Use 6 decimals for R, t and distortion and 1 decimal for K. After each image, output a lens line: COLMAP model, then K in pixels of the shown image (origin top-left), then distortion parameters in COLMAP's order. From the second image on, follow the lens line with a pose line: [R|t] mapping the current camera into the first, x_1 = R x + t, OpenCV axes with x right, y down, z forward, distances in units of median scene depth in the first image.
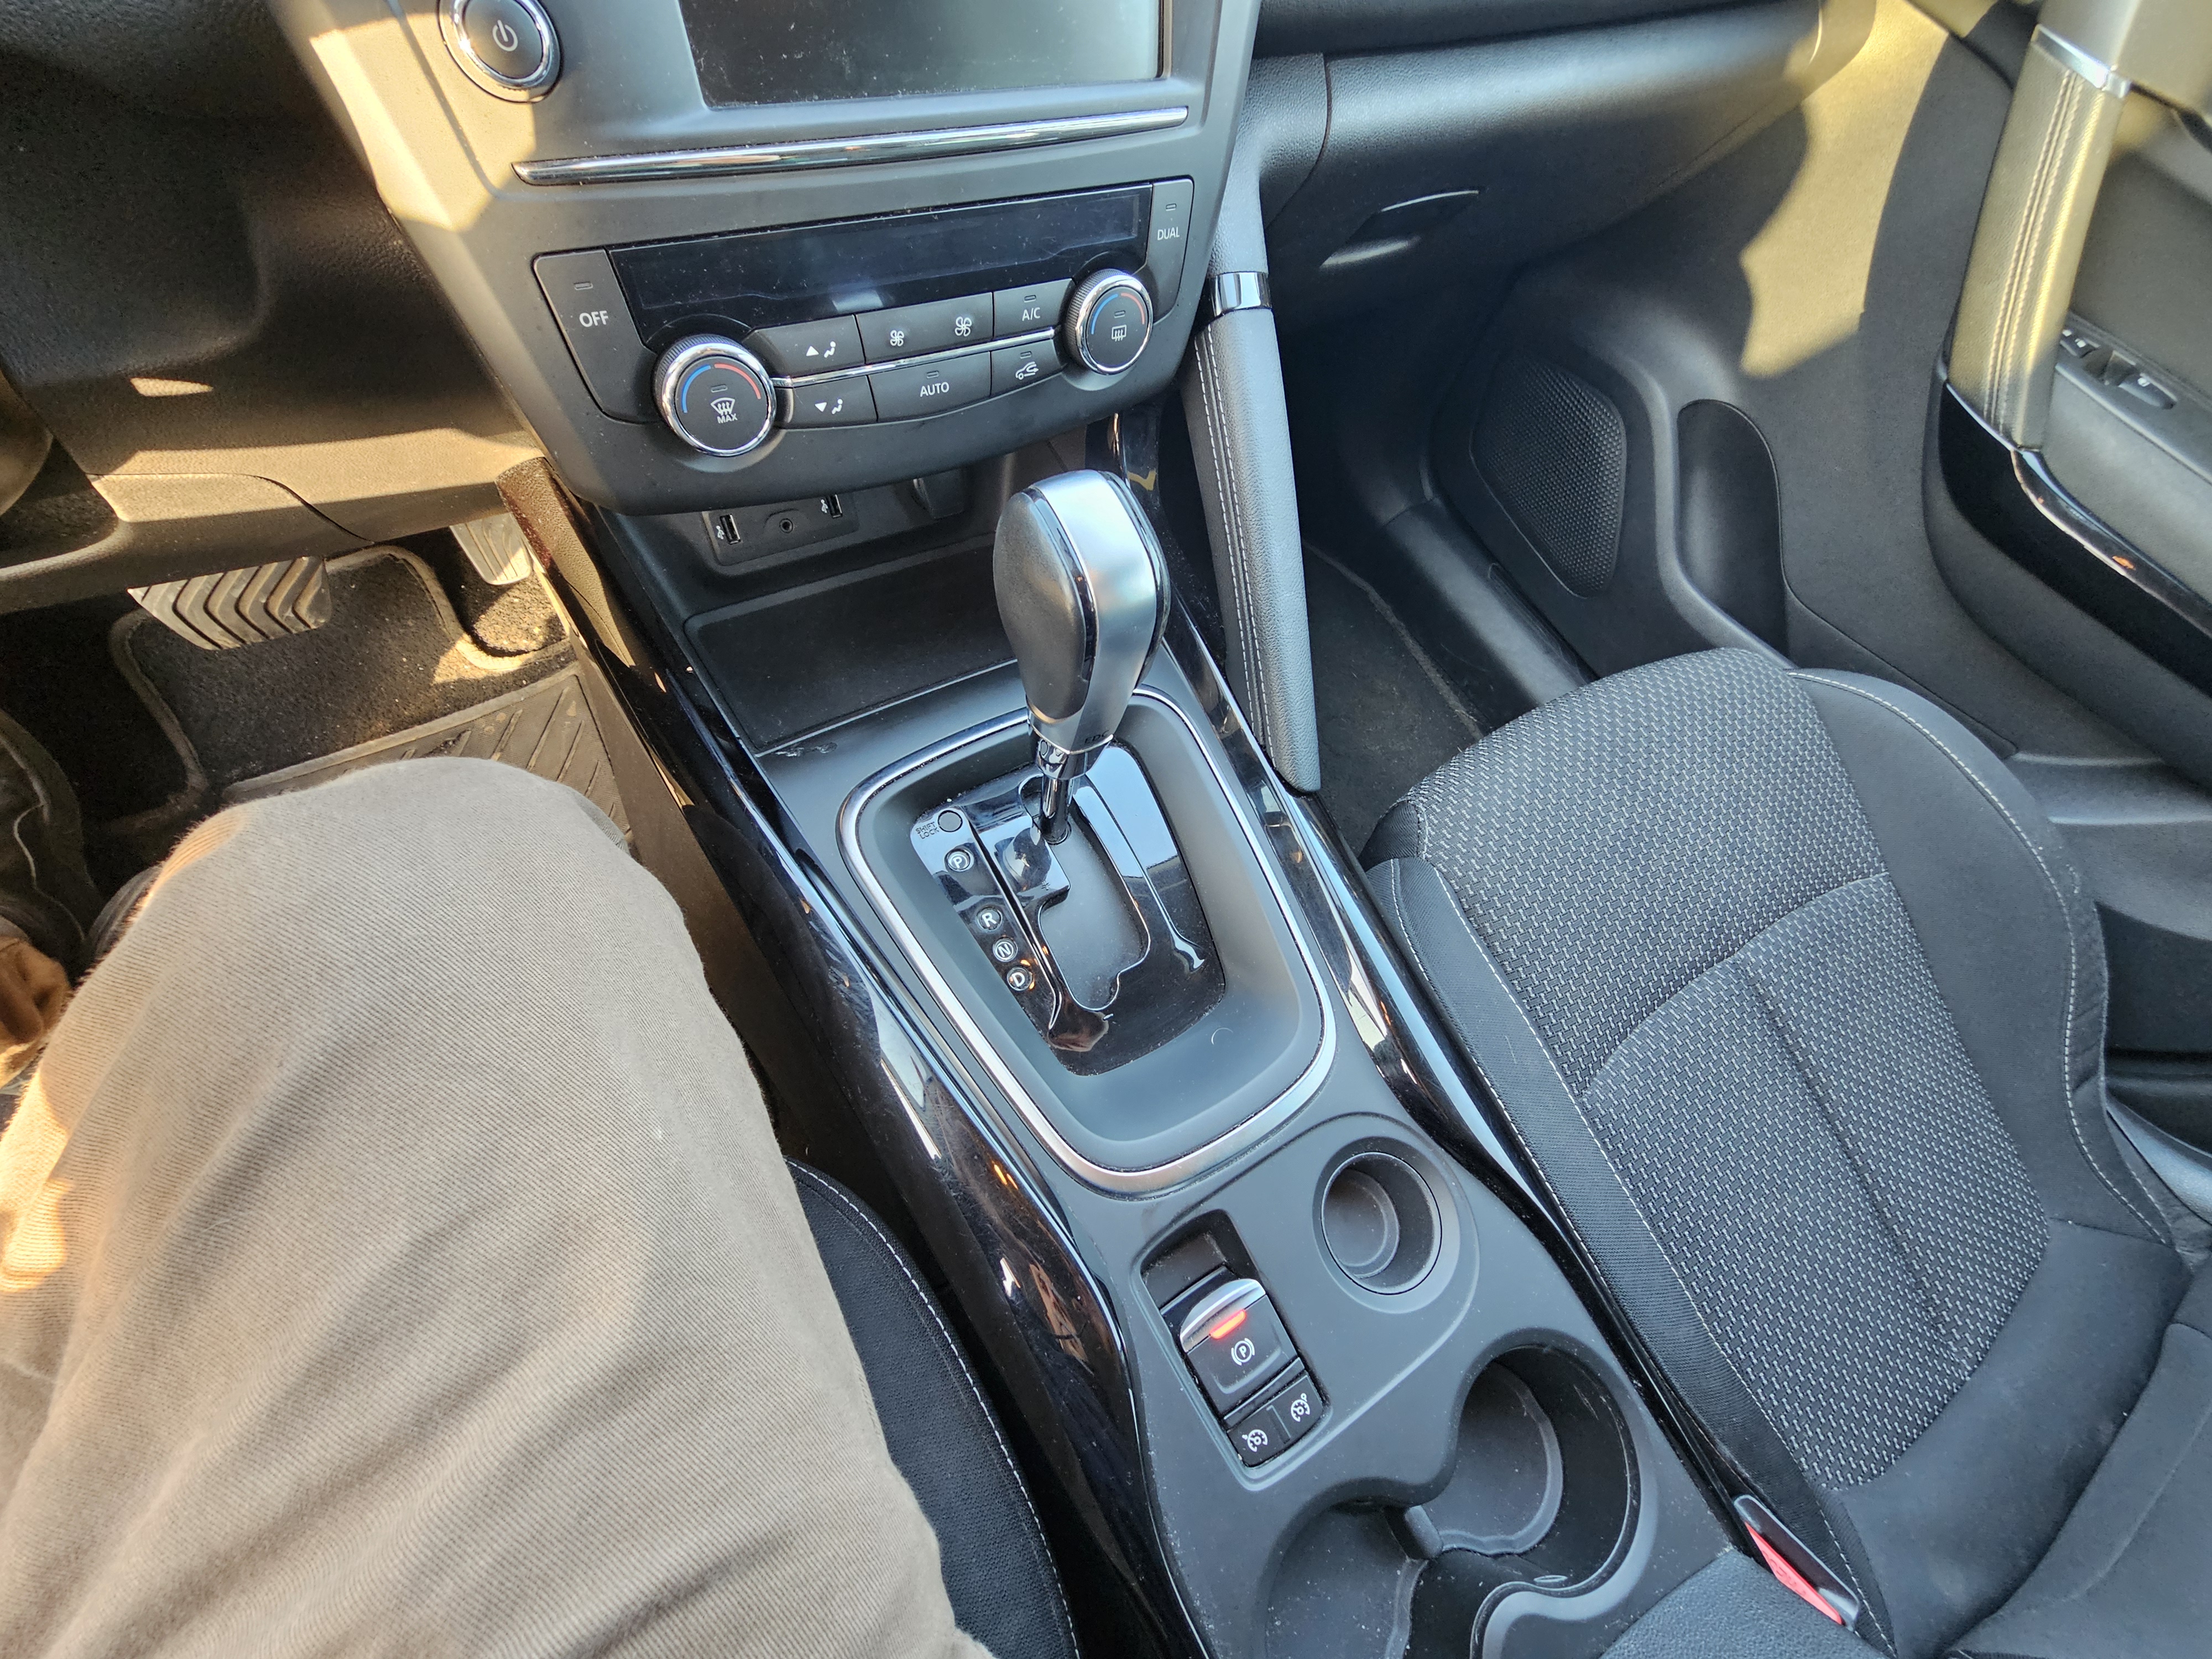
lens RADIAL K [[891.8, 0, 1100.6], [0, 891.8, 821.3], [0, 0, 1]] dist [-0.000673, -0.000648]
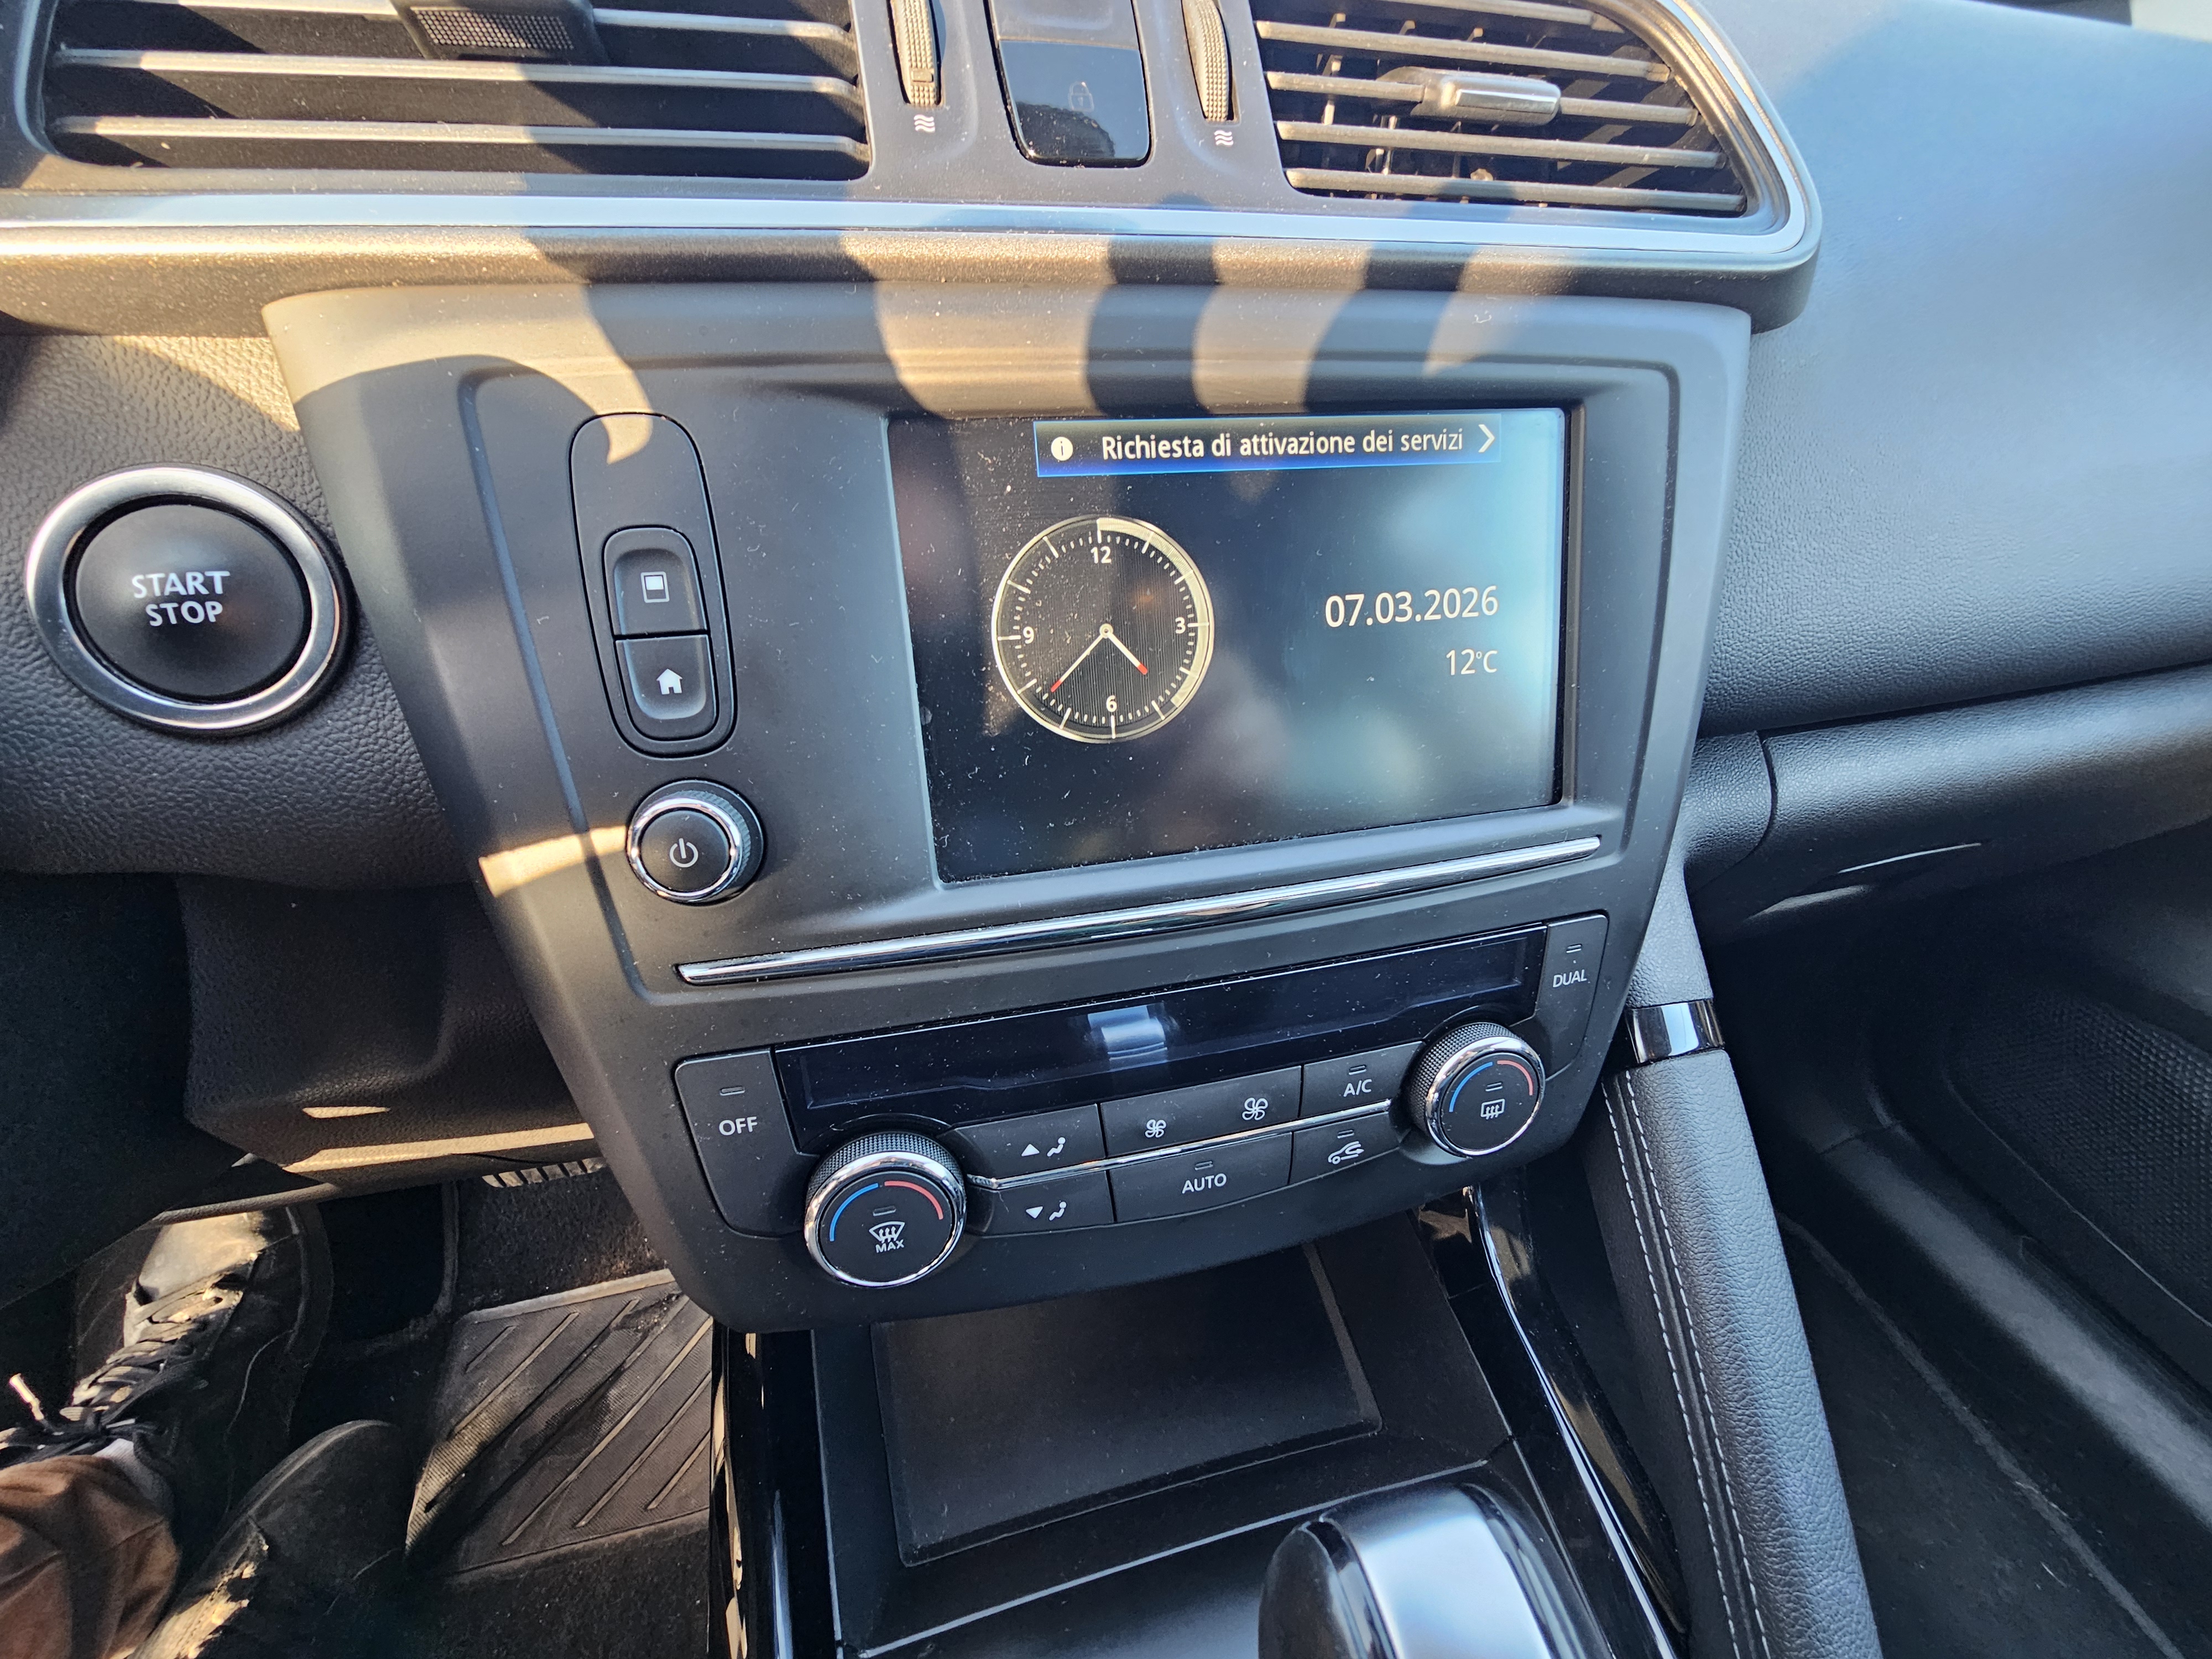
lens RADIAL K [[891.8, 0, 1111.7], [0, 891.8, 833.6], [0, 0, 1]] dist [-0.000673, -0.000648]
pose [[0.947148, 0.025140, -0.319811, -0.042653], [-0.177089, 0.872235, -0.455901, -0.389903], [0.267489, 0.488441, 0.830587, 0.285292]]
